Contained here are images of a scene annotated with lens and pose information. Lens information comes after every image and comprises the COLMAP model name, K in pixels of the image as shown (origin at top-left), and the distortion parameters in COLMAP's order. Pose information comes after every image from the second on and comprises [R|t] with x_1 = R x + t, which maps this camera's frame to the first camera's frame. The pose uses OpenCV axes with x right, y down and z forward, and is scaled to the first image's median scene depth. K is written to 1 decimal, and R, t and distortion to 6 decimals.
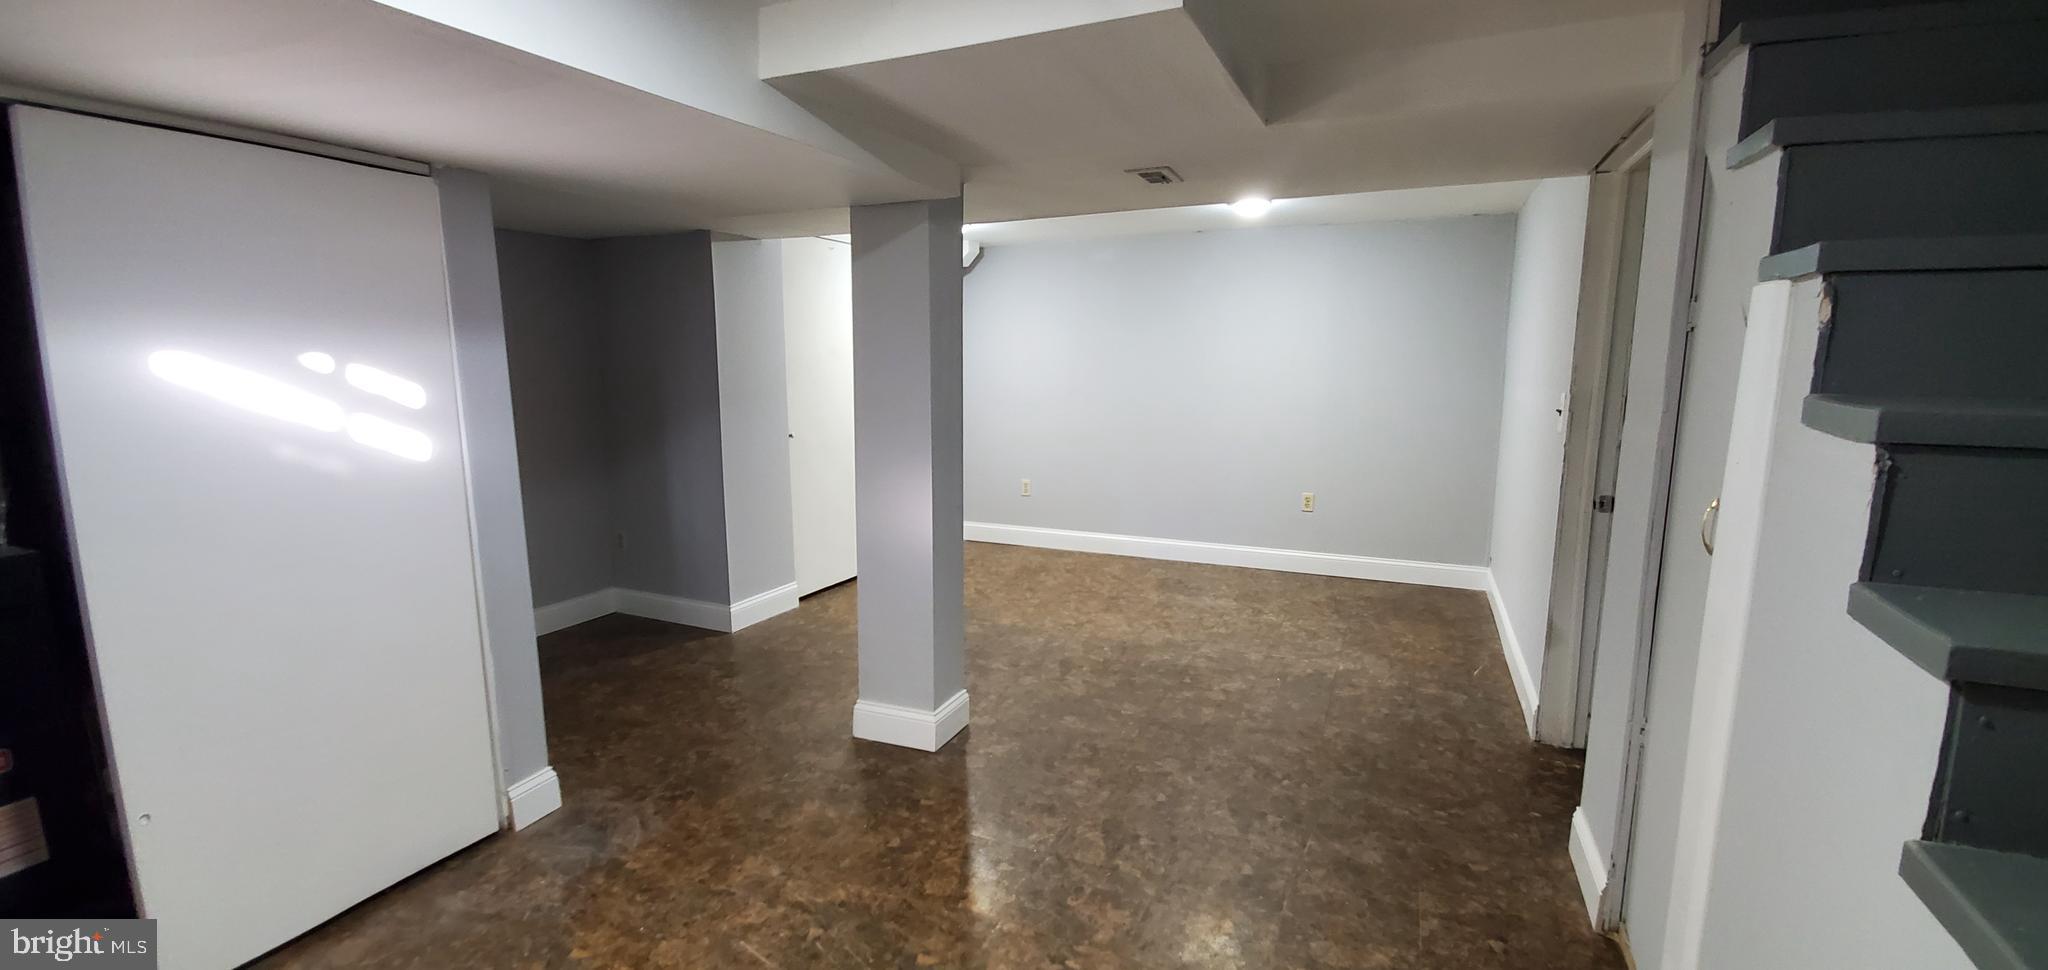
lens RADIAL K [[839.1, 0, 1023.3], [0, 839.1, 485.7], [0, 0, 1]] dist [-0.009030, -0.003832]
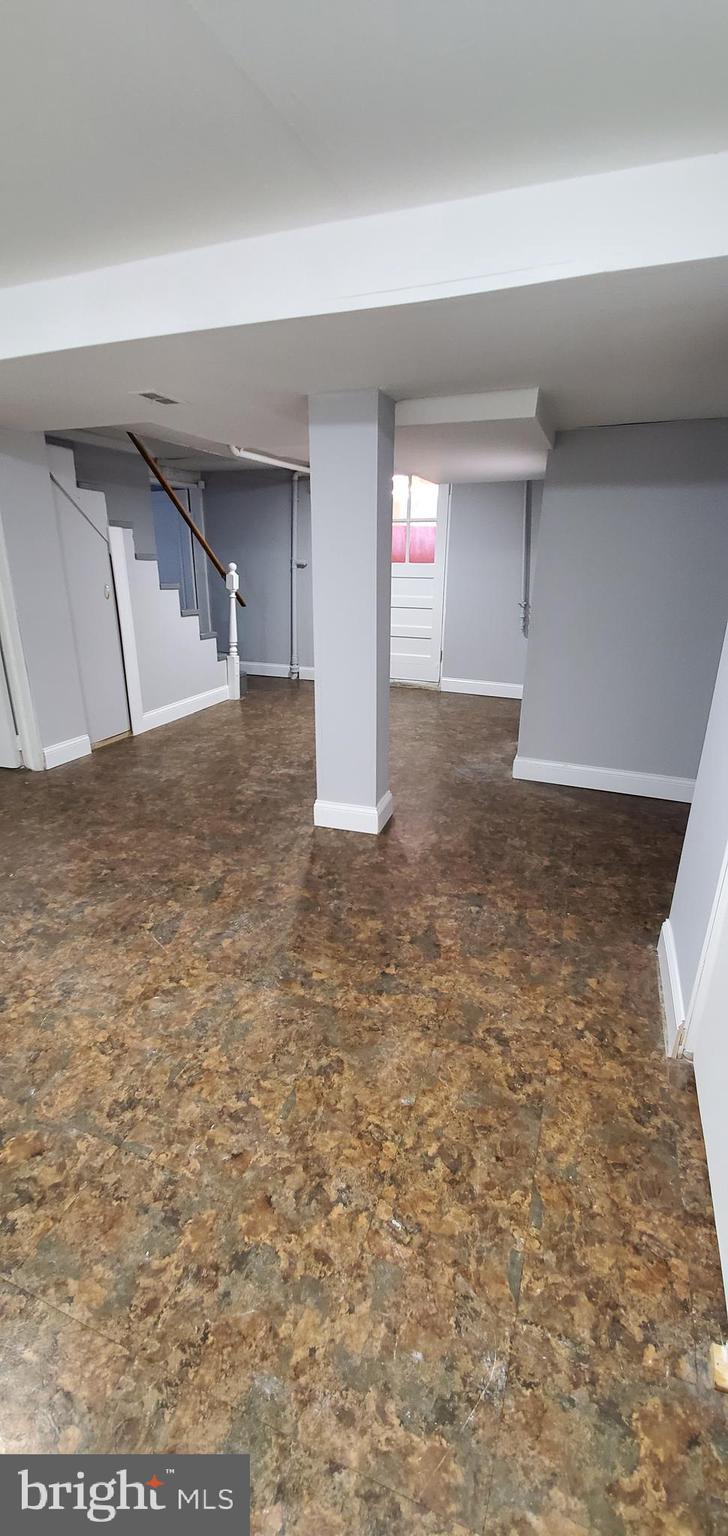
lens RADIAL K [[629.3, 0, 363.1], [0, 629.3, 766.6], [0, 0, 1]] dist [-0.009030, -0.003832]
pose [[-0.999101, 0.007626, -0.041703, -0.092518], [-0.012549, 0.886410, 0.462730, -0.251172], [0.040494, 0.462837, -0.885518, 1.694592]]
